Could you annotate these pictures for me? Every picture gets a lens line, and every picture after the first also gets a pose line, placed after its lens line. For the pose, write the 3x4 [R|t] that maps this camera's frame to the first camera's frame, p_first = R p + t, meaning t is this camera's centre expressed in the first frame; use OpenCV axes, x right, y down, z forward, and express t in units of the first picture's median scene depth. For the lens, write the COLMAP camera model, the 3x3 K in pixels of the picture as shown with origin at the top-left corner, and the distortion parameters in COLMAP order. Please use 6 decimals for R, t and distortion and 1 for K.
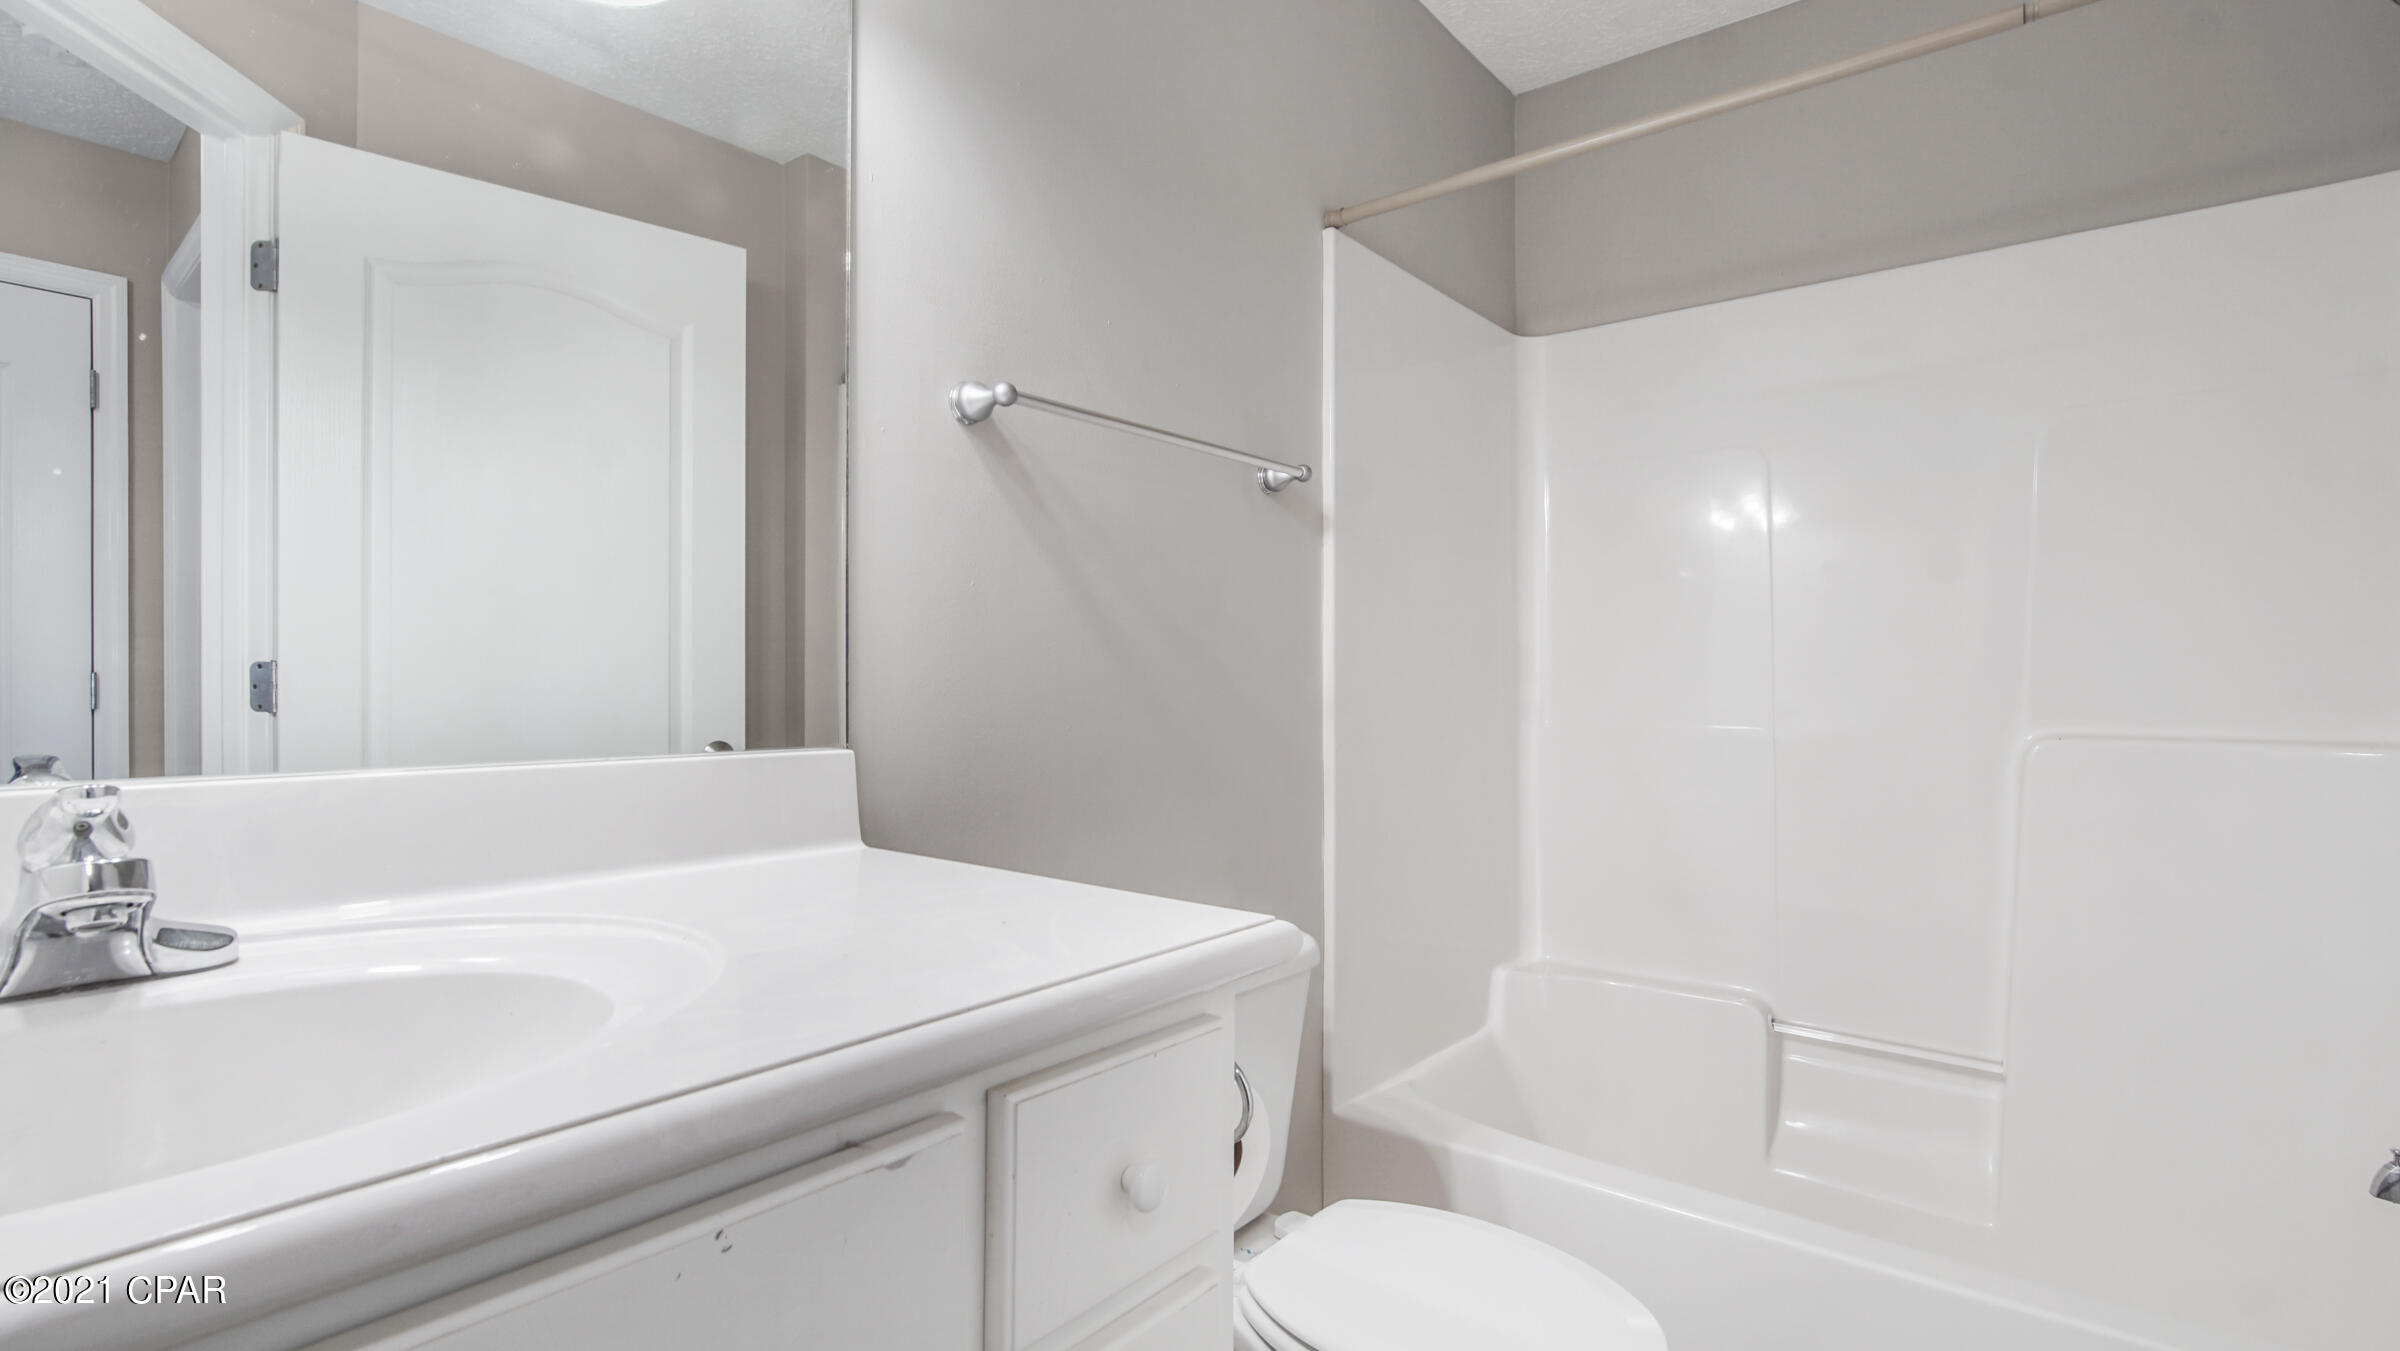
lens RADIAL K [[1137.4, 0, 1193.6], [0, 1137.4, 696.8], [0, 0, 1]] dist [-0.003666, -0.000221]
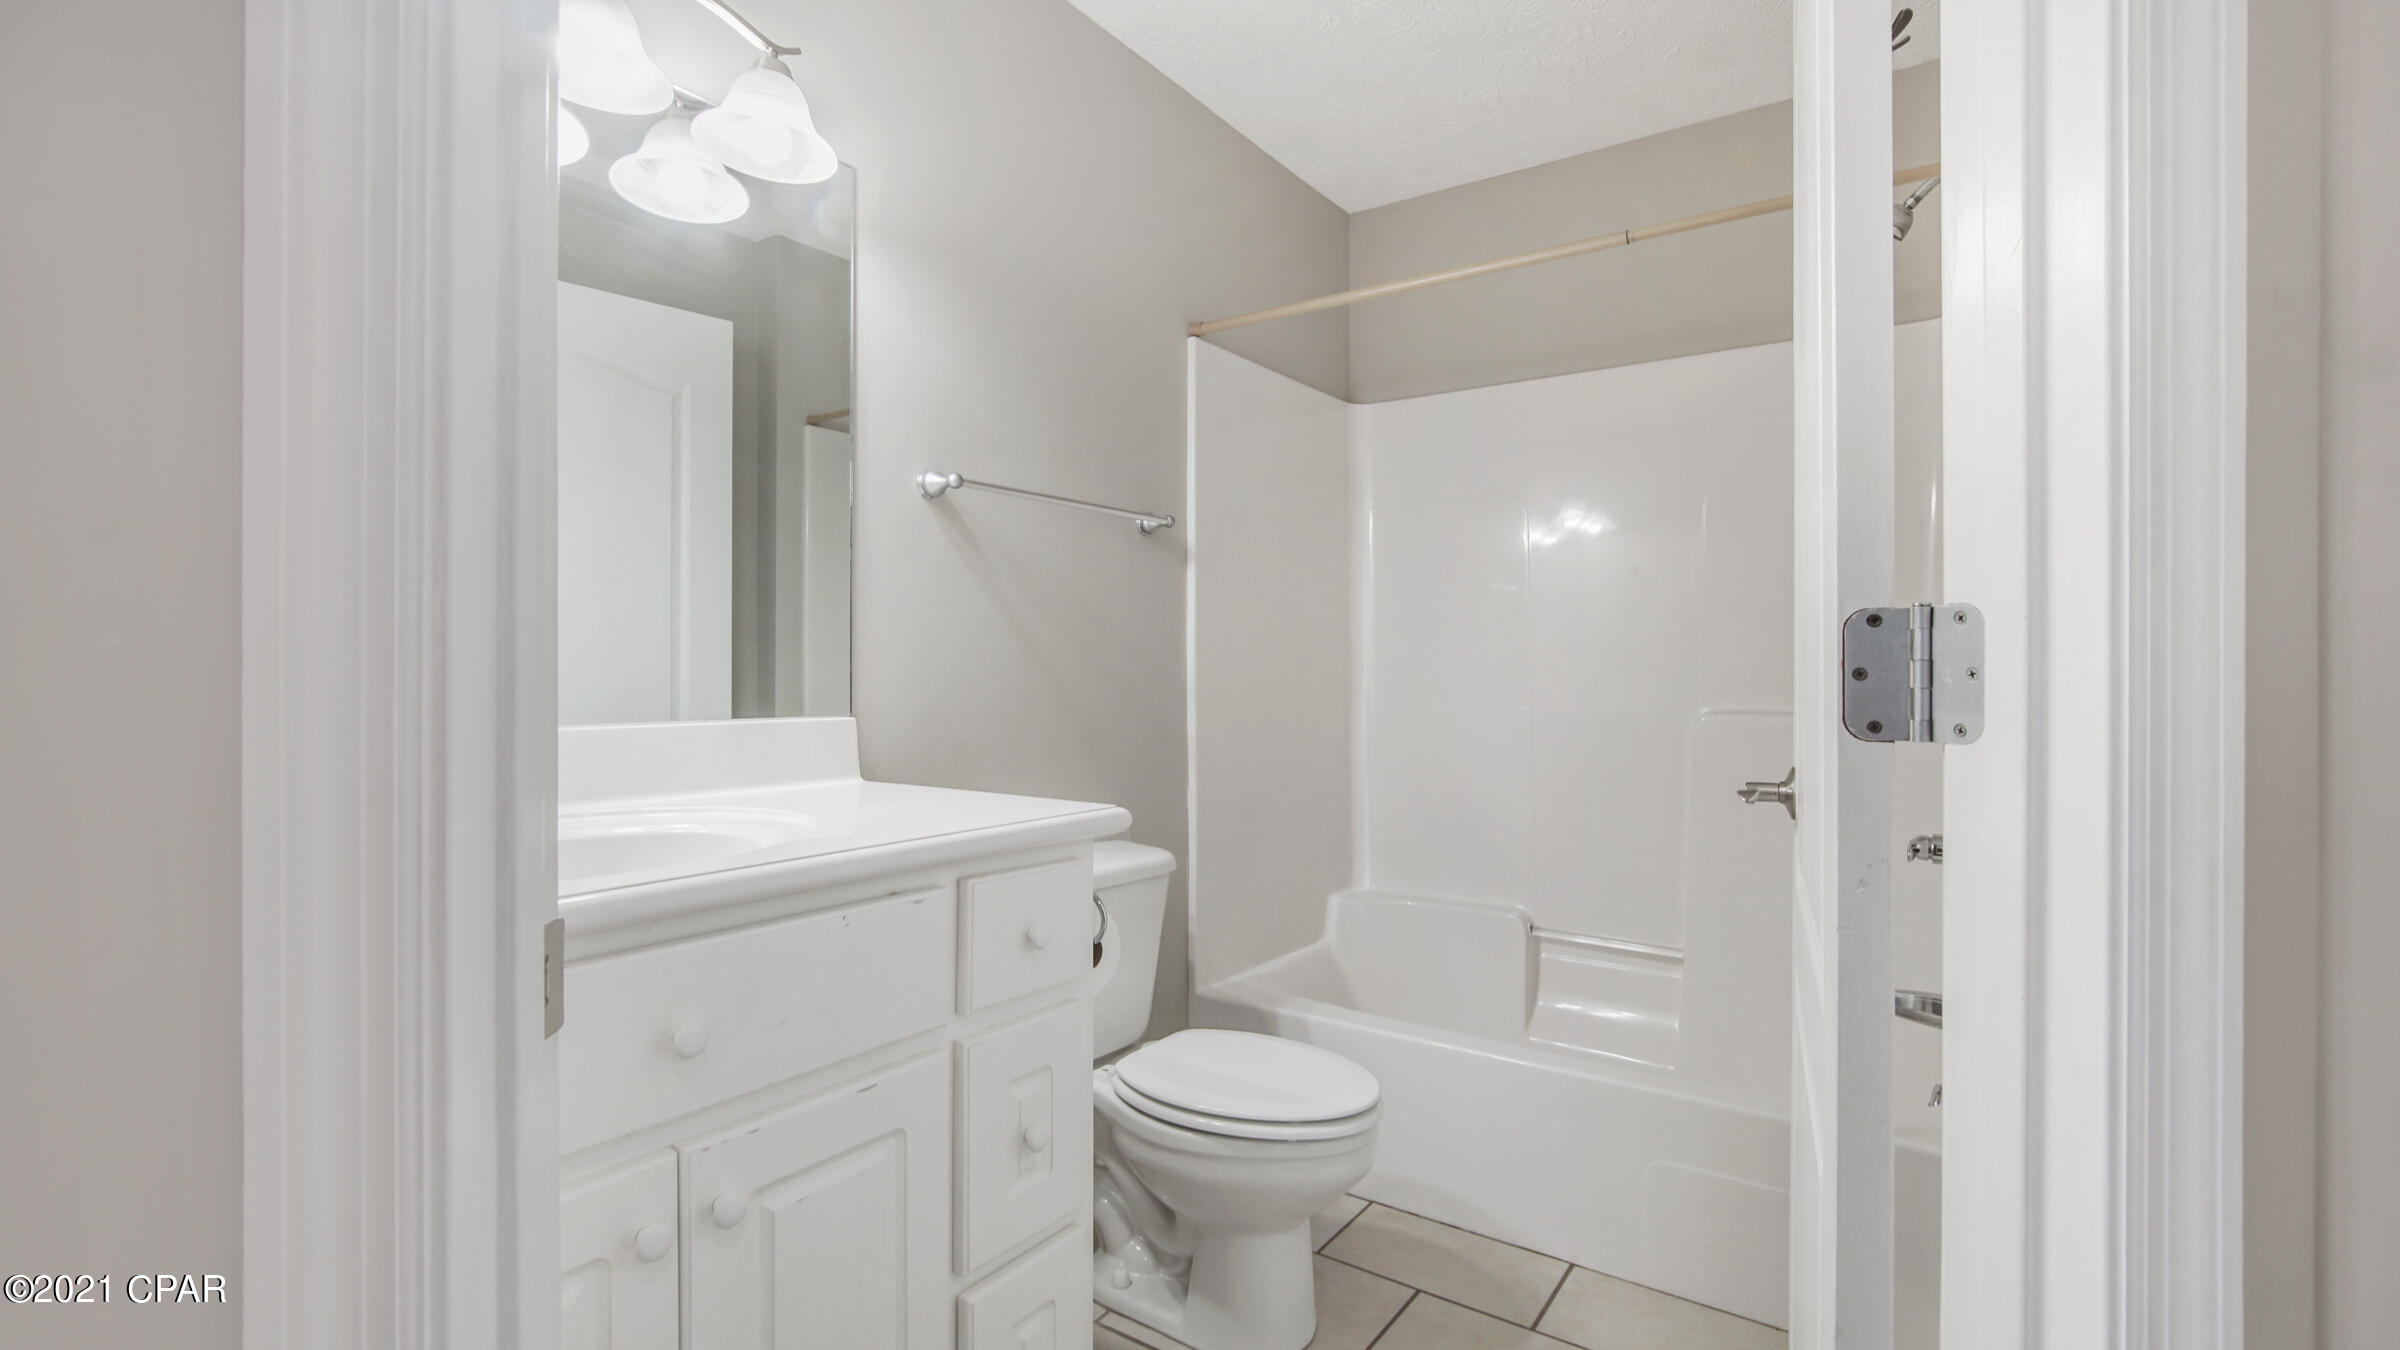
lens RADIAL K [[1082.4, 0, 1200.0], [0, 1082.4, 675.0], [0, 0, 1]] dist [0.000294, 0.000425]
pose [[0.996898, 0.000963, 0.078692, 0.030628], [-0.000231, 0.999957, -0.009314, 0.002029], [-0.078698, 0.009267, 0.996855, -0.310203]]
